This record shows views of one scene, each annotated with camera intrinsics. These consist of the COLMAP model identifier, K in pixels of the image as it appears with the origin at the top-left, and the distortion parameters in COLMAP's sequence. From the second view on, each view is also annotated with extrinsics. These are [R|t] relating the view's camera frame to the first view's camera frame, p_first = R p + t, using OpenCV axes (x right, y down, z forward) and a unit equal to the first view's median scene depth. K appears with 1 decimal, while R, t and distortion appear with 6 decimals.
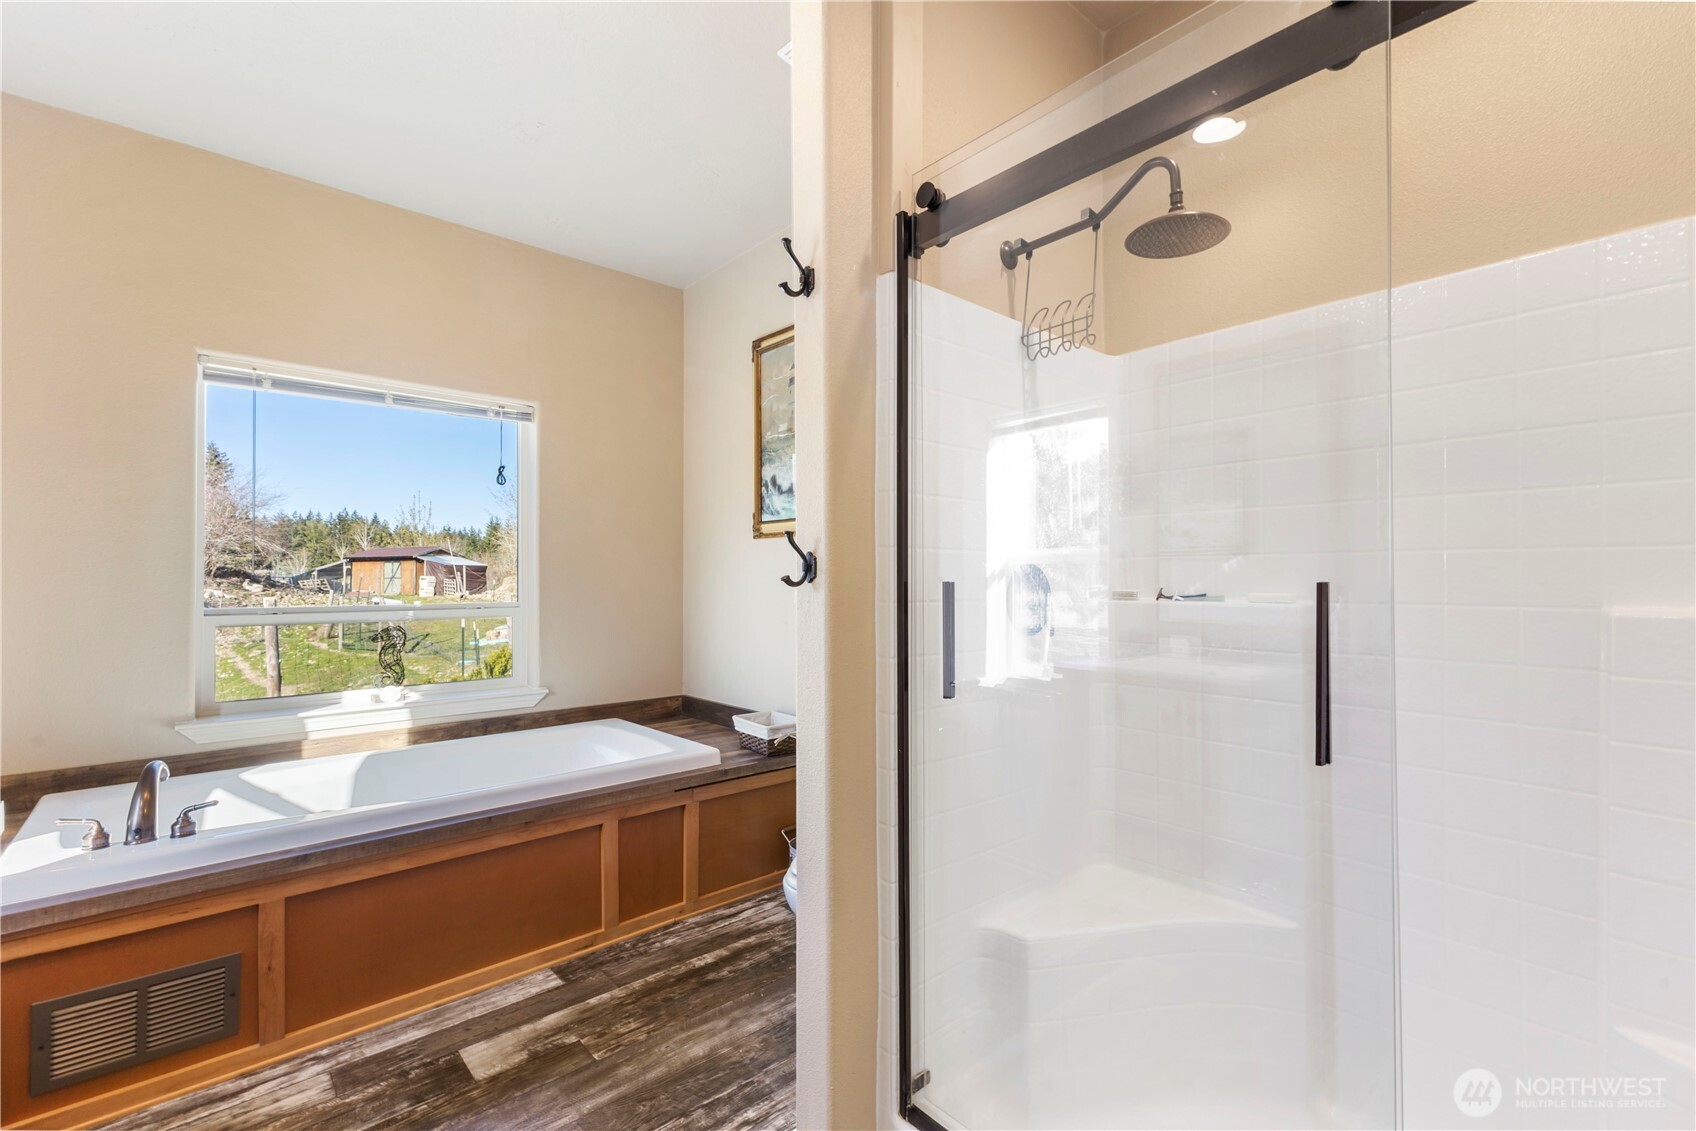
lens RADIAL K [[733.8, 0, 851.4], [0, 733.8, 571.3], [0, 0, 1]] dist [0.014397, -0.005180]
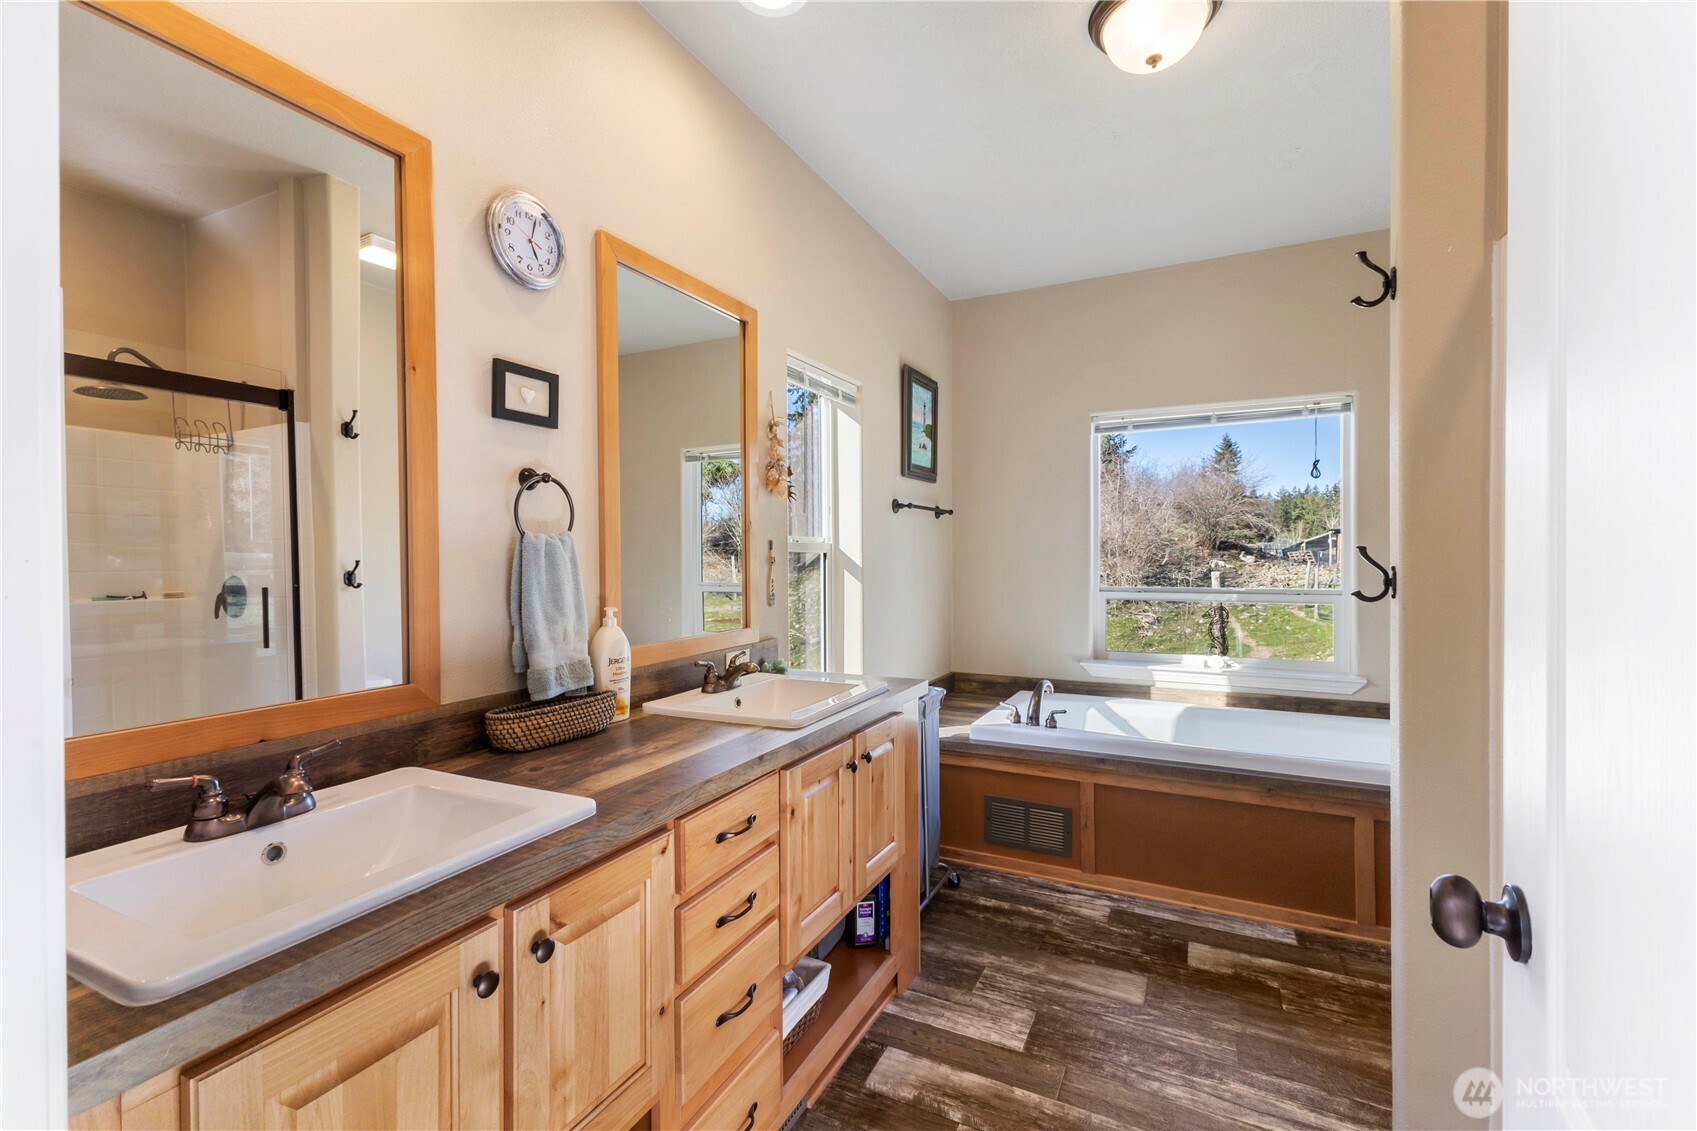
lens RADIAL K [[734.2, 0, 849.3], [0, 734.2, 557.0], [0, 0, 1]] dist [0.014397, -0.005180]
pose [[0.367415, 0.005195, -0.930042, 0.381355], [0.015175, 0.999818, 0.011579, -0.040558], [0.929933, -0.018368, 0.367270, -0.011504]]
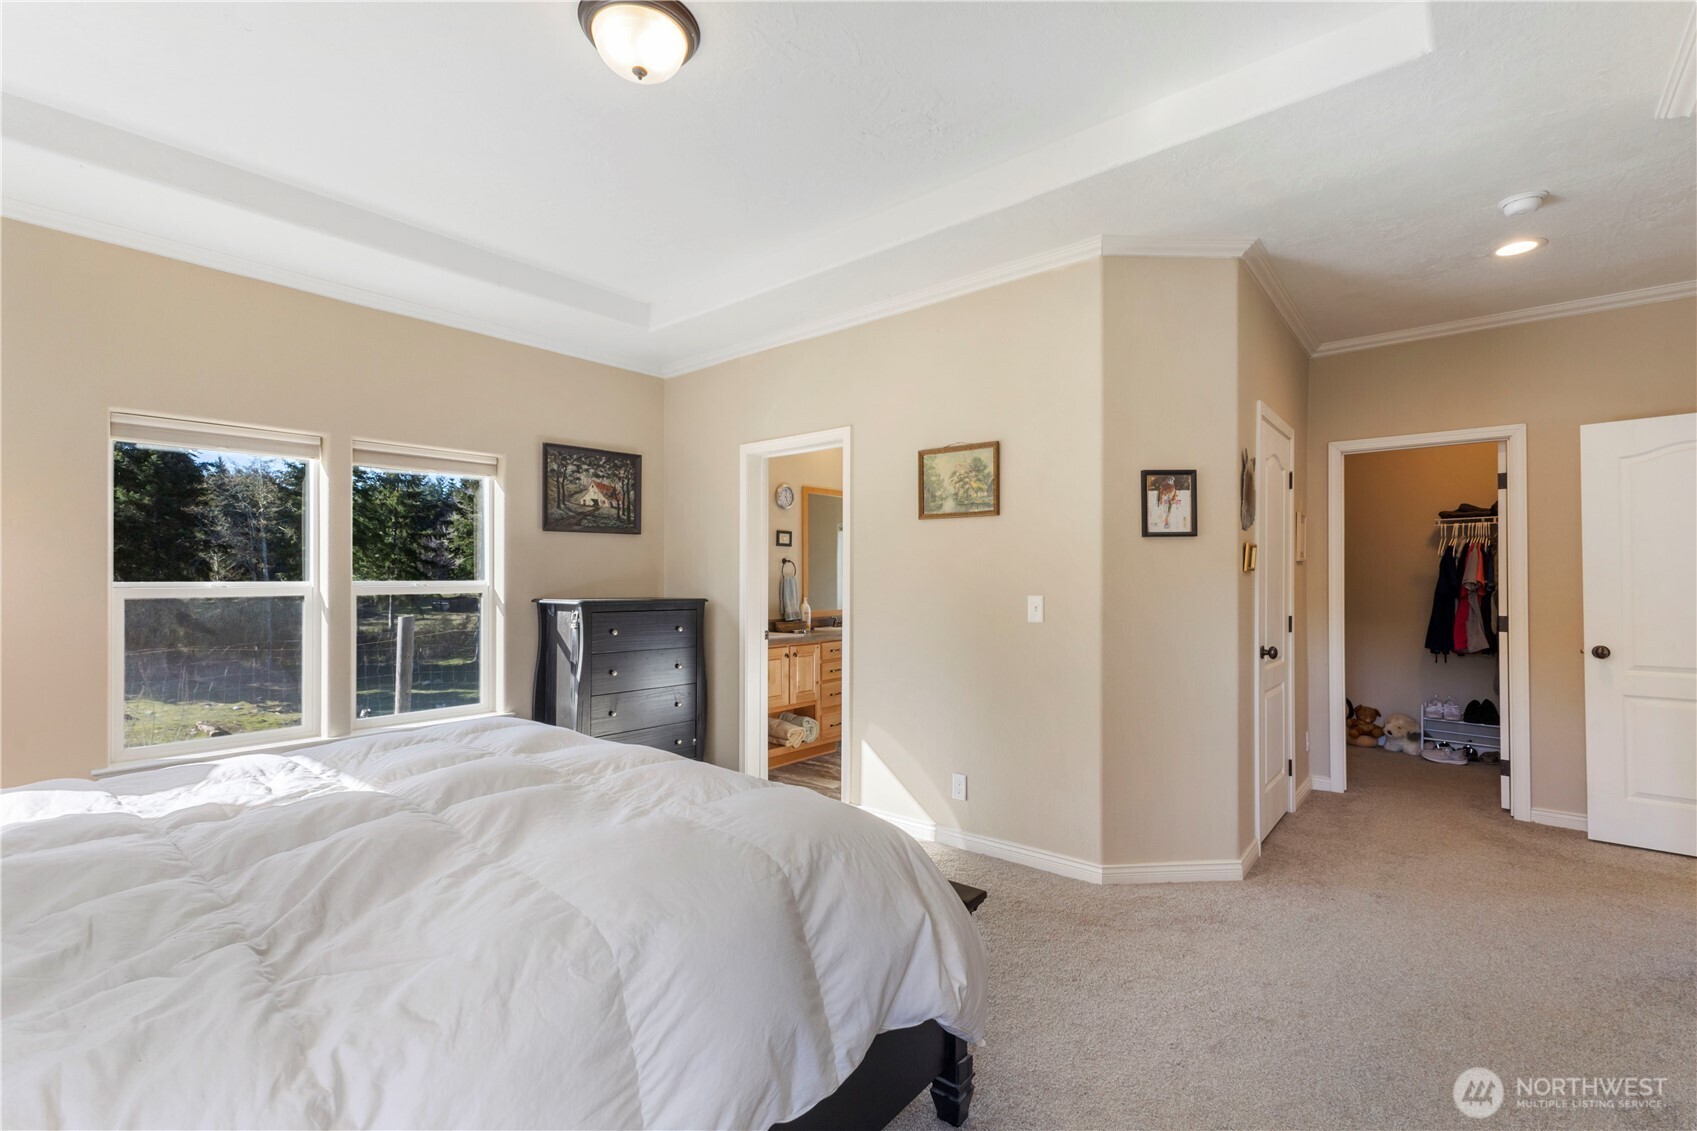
lens RADIAL K [[734.2, 0, 848.6], [0, 734.2, 571.8], [0, 0, 1]] dist [0.014397, -0.005180]
pose [[0.137285, -0.010735, -0.990473, 1.353333], [0.012112, 0.999885, -0.009158, -0.045123], [0.990458, -0.010739, 0.137399, -0.095686]]
